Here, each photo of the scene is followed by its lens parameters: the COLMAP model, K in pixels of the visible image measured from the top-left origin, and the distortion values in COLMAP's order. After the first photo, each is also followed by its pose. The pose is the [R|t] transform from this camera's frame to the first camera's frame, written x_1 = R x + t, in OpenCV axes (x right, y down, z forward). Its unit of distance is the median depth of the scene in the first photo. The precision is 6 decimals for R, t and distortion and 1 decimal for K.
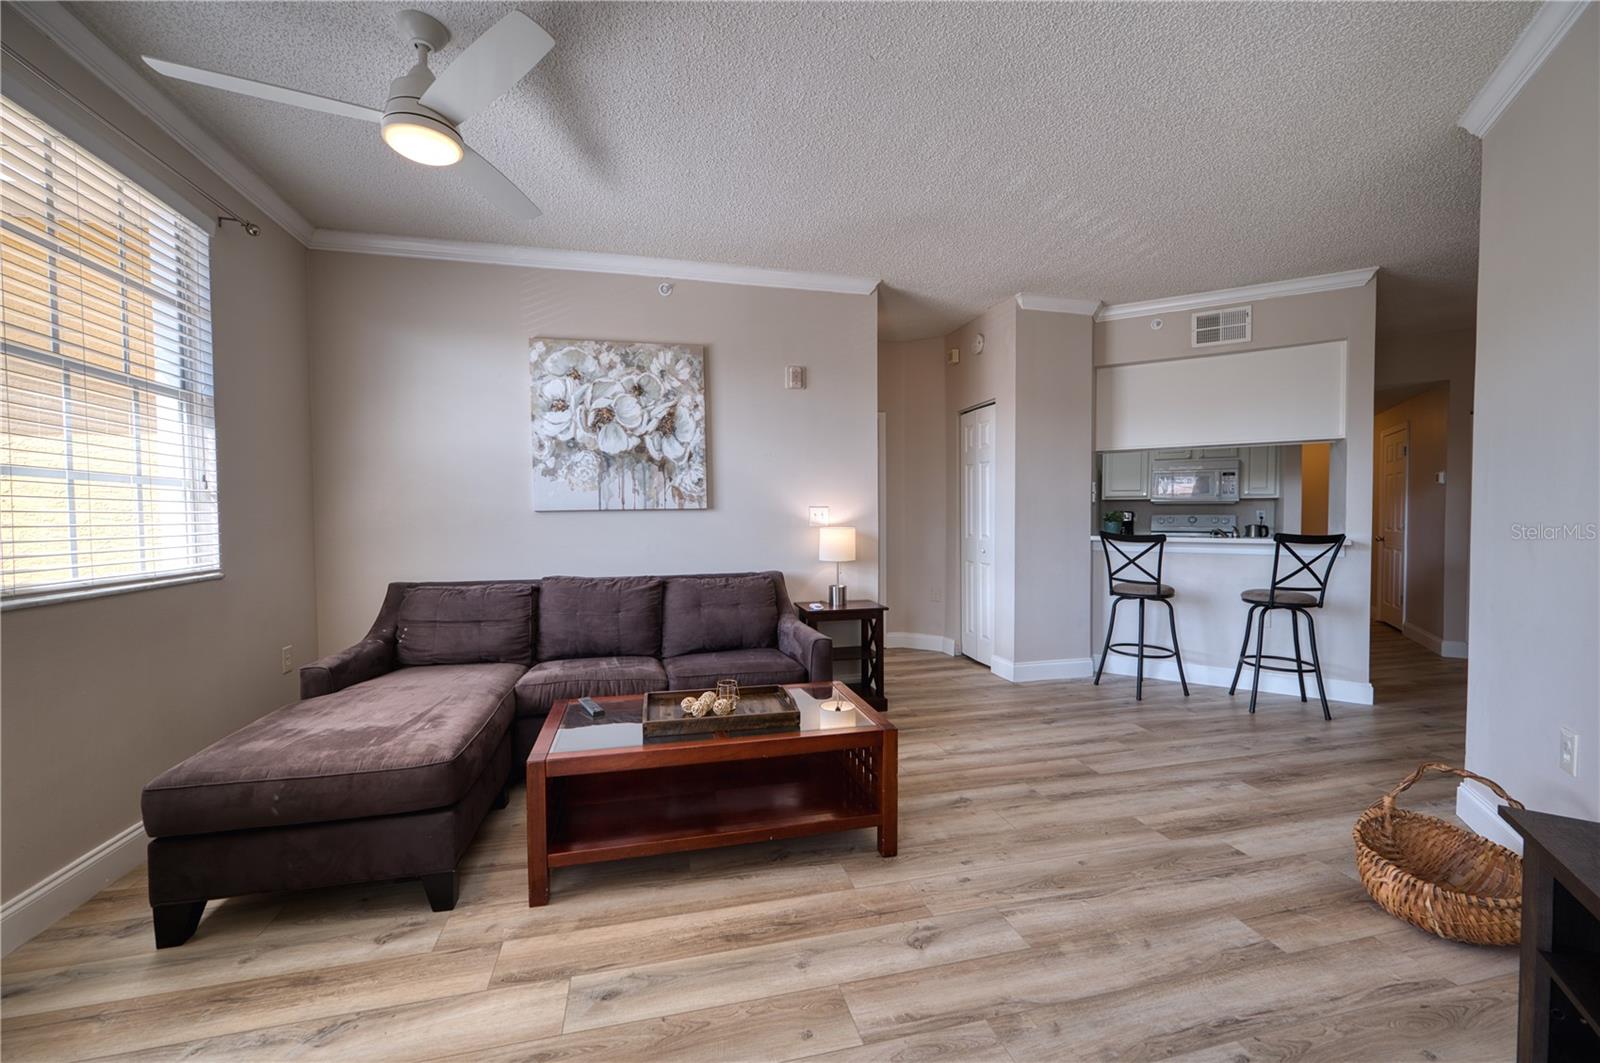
lens RADIAL K [[627.0, 0, 801.6], [0, 627.0, 535.0], [0, 0, 1]] dist [-0.008150, 0.002611]
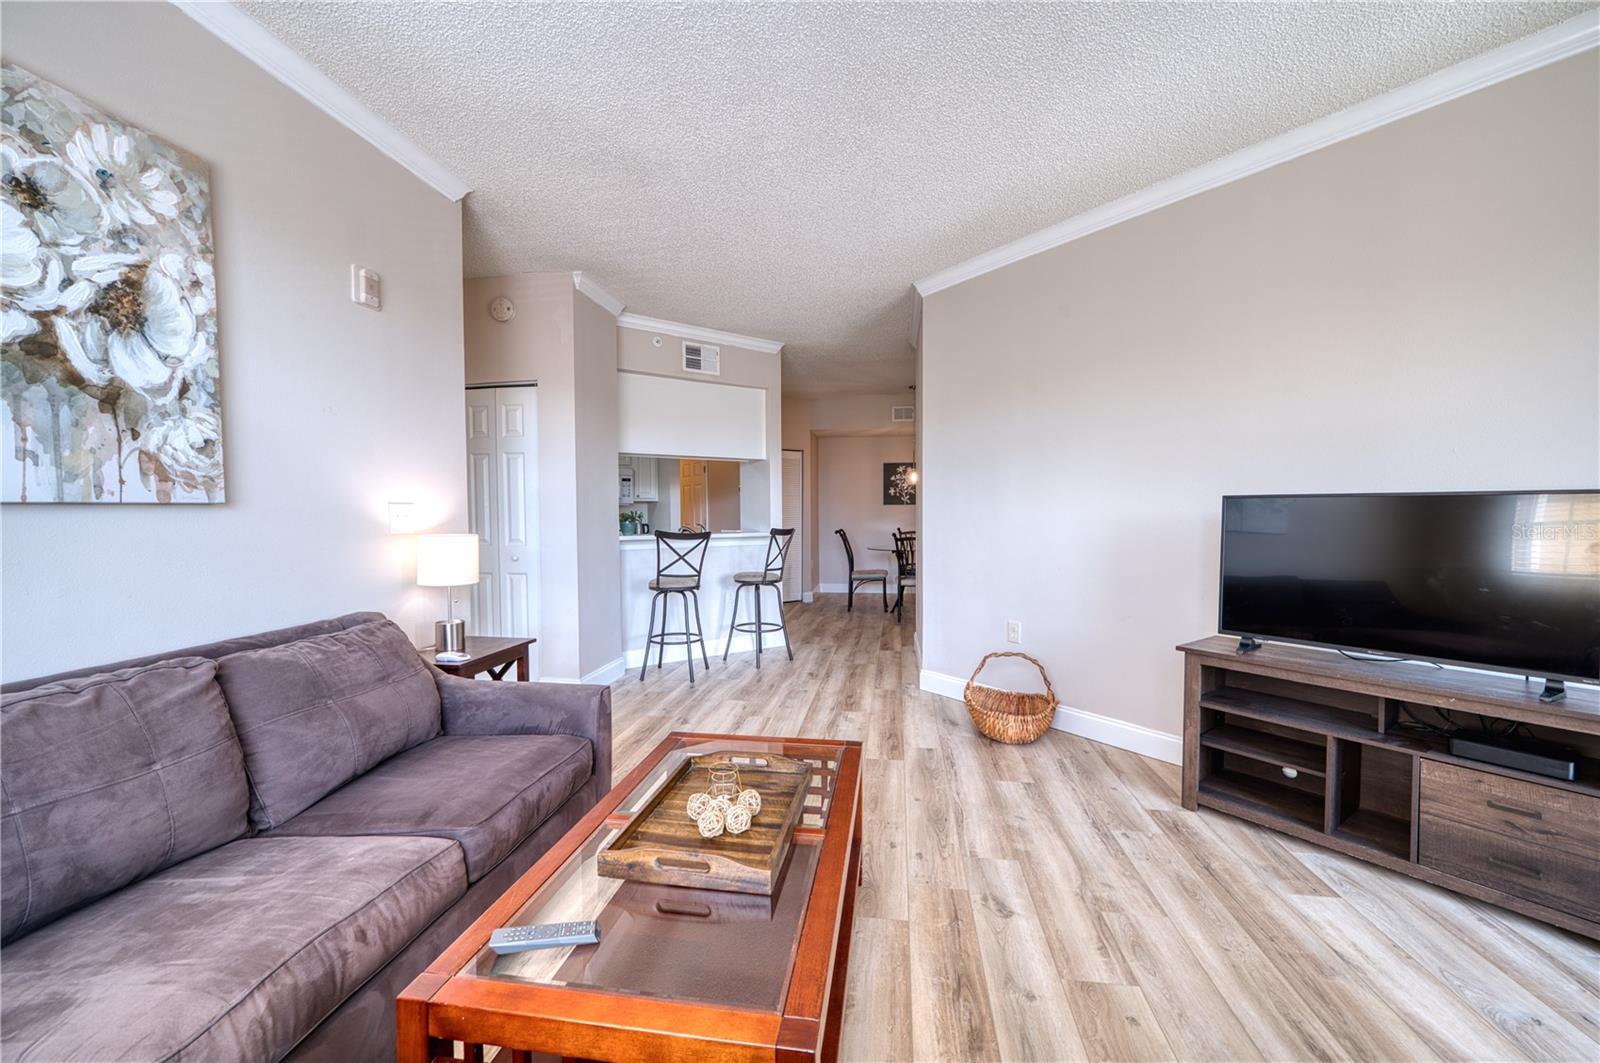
lens RADIAL K [[627.0, 0, 803.7], [0, 627.0, 533.2], [0, 0, 1]] dist [-0.008150, 0.002611]
pose [[0.394019, -0.029050, 0.918643, -0.421087], [0.039105, 0.999125, 0.014822, -0.008937], [-0.918270, 0.030083, 0.394810, 0.406413]]
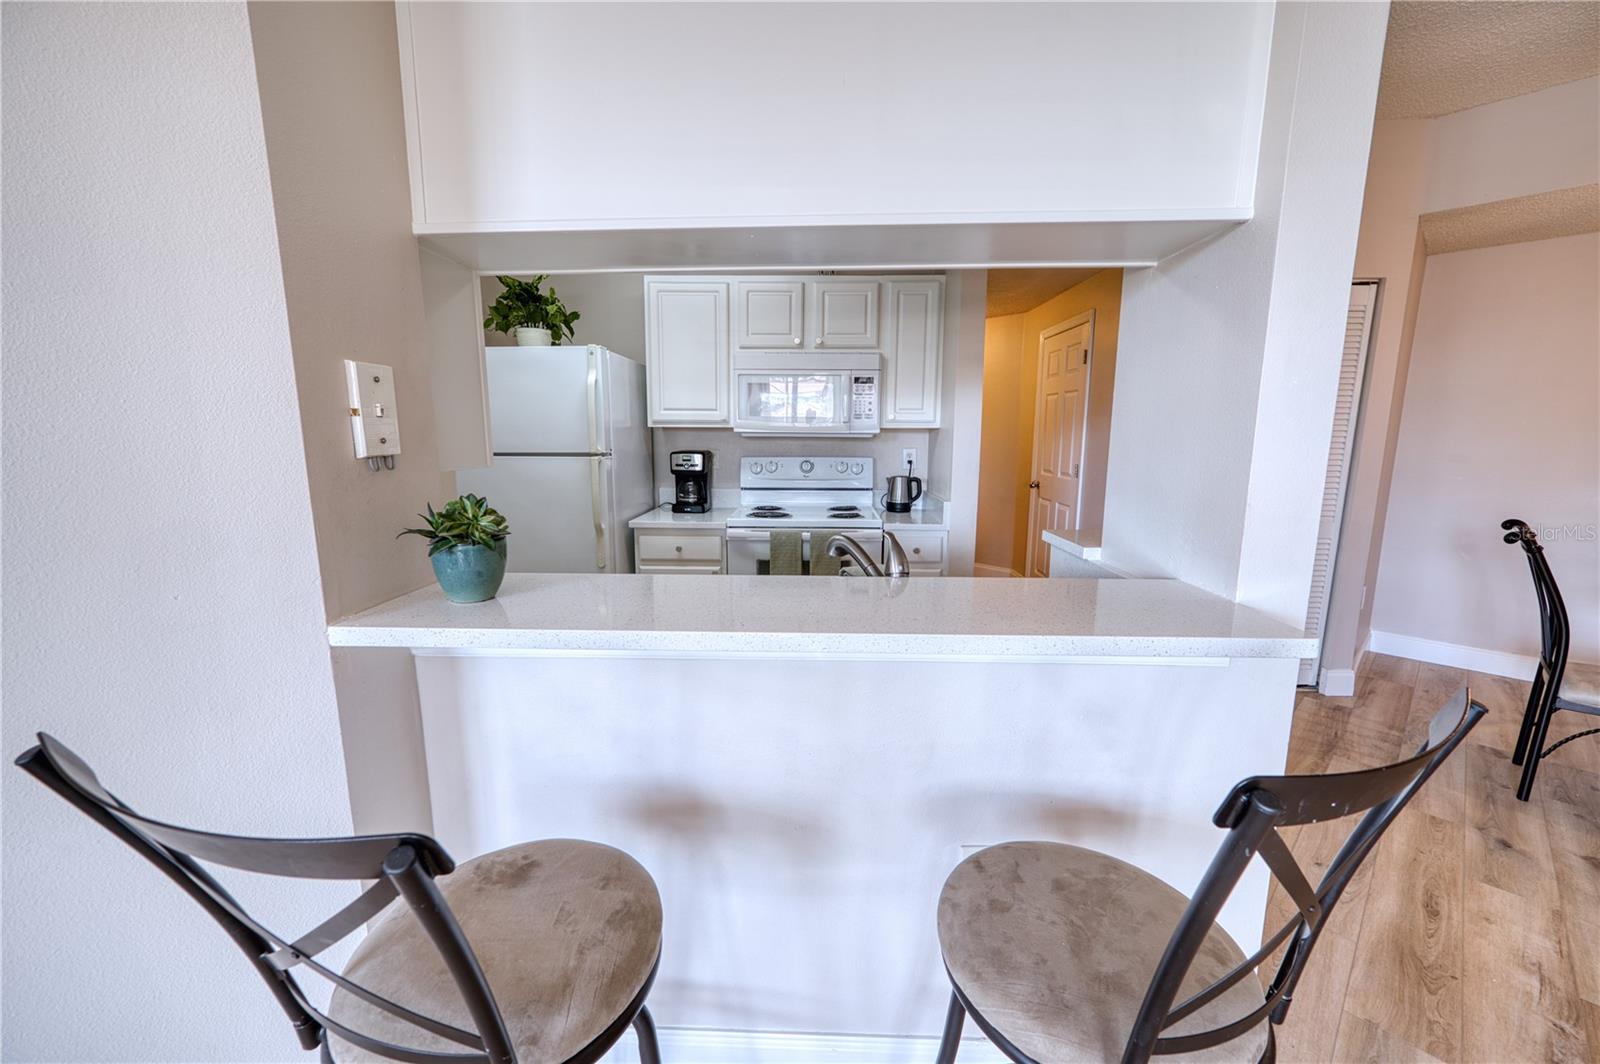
lens RADIAL K [[627.0, 0, 785.8], [0, 627.0, 535.3], [0, 0, 1]] dist [-0.008150, 0.002611]
pose [[0.882403, -0.076016, 0.464313, 0.619045], [0.014018, 0.990671, 0.135549, -0.068405], [-0.470286, -0.113100, 0.875237, 0.924081]]
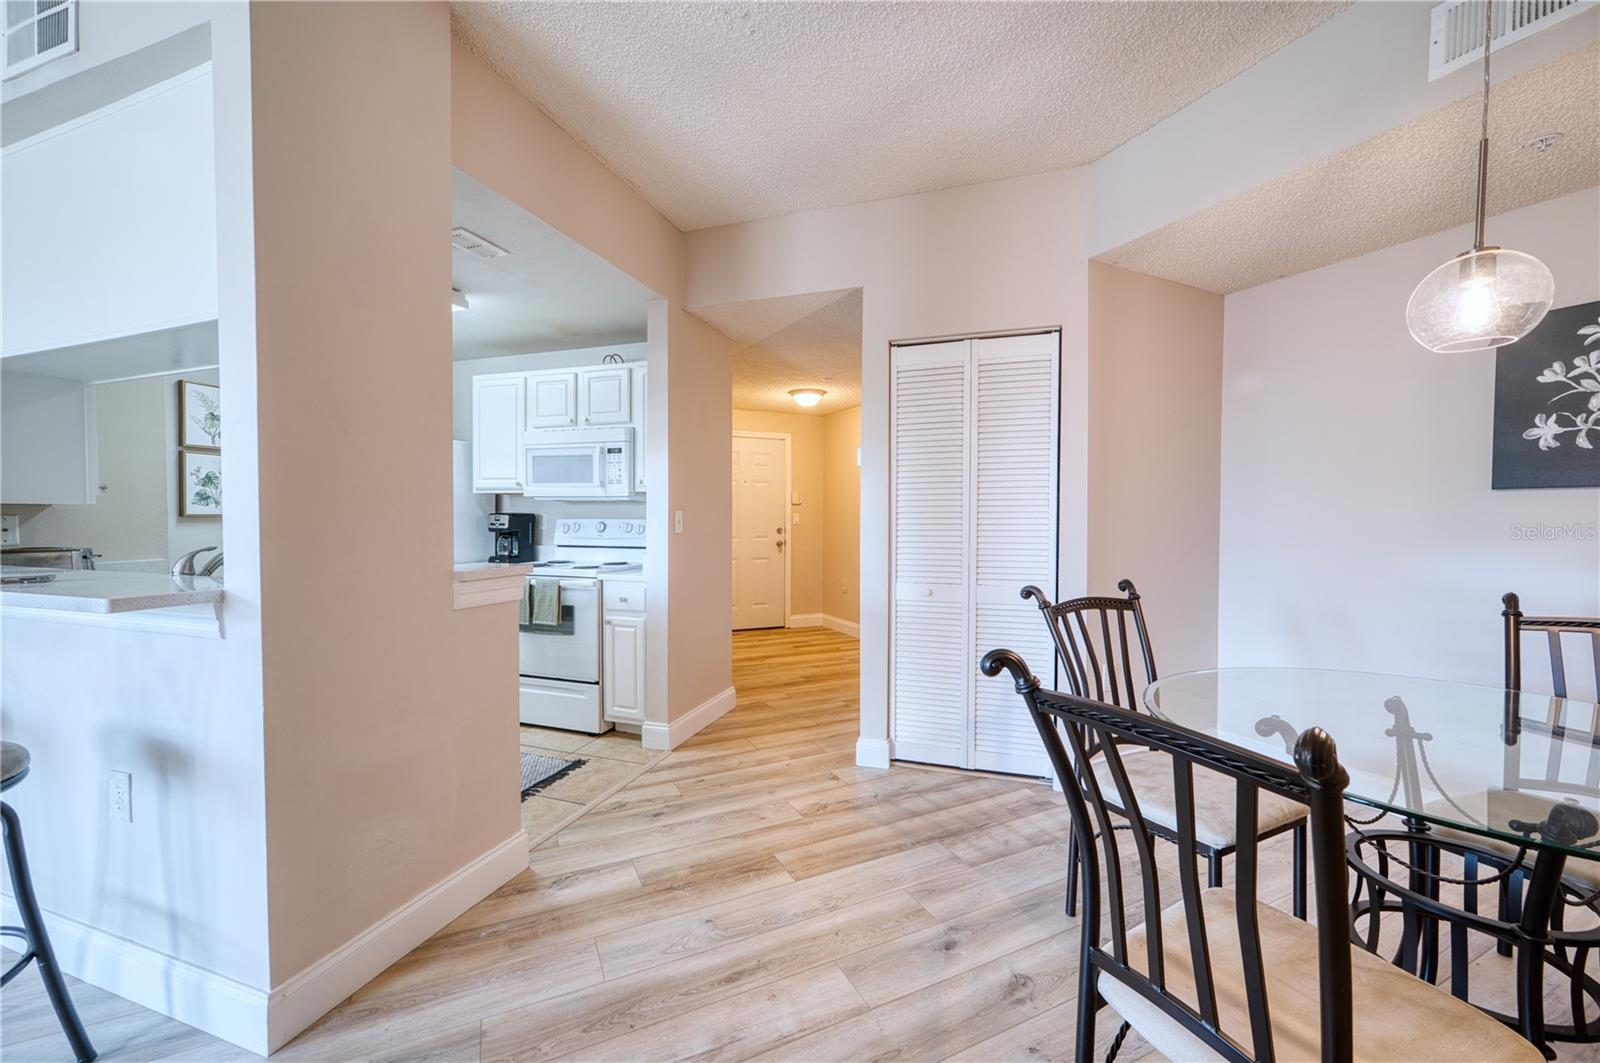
lens RADIAL K [[627.0, 0, 790.7], [0, 627.0, 524.2], [0, 0, 1]] dist [-0.008150, 0.002611]
pose [[0.978577, 0.000894, 0.205881, 1.186330], [0.002563, 0.999860, -0.016527, -0.029358], [-0.205867, 0.016701, 0.978437, 0.635282]]
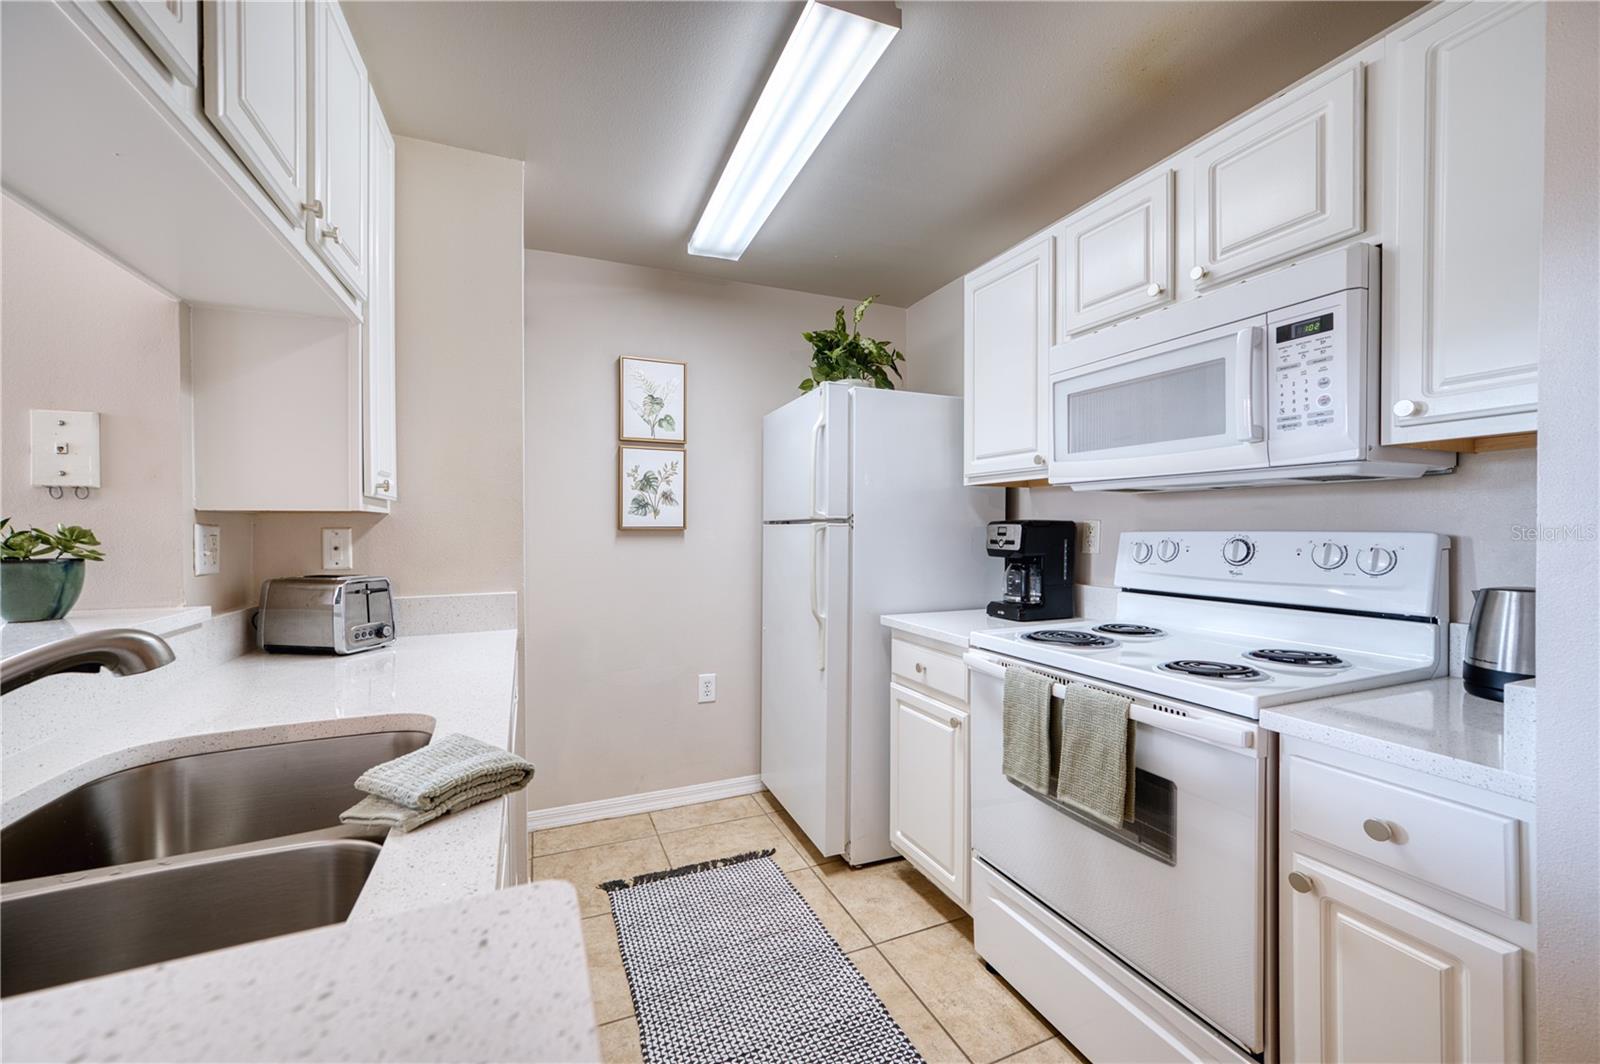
lens RADIAL K [[627.0, 0, 798.9], [0, 627.0, 537.0], [0, 0, 1]] dist [-0.008150, 0.002611]
pose [[0.812003, 0.005525, -0.583628, 1.095588], [-0.014153, 0.999848, -0.010227, -0.044285], [0.583482, 0.016564, 0.811957, 1.222250]]
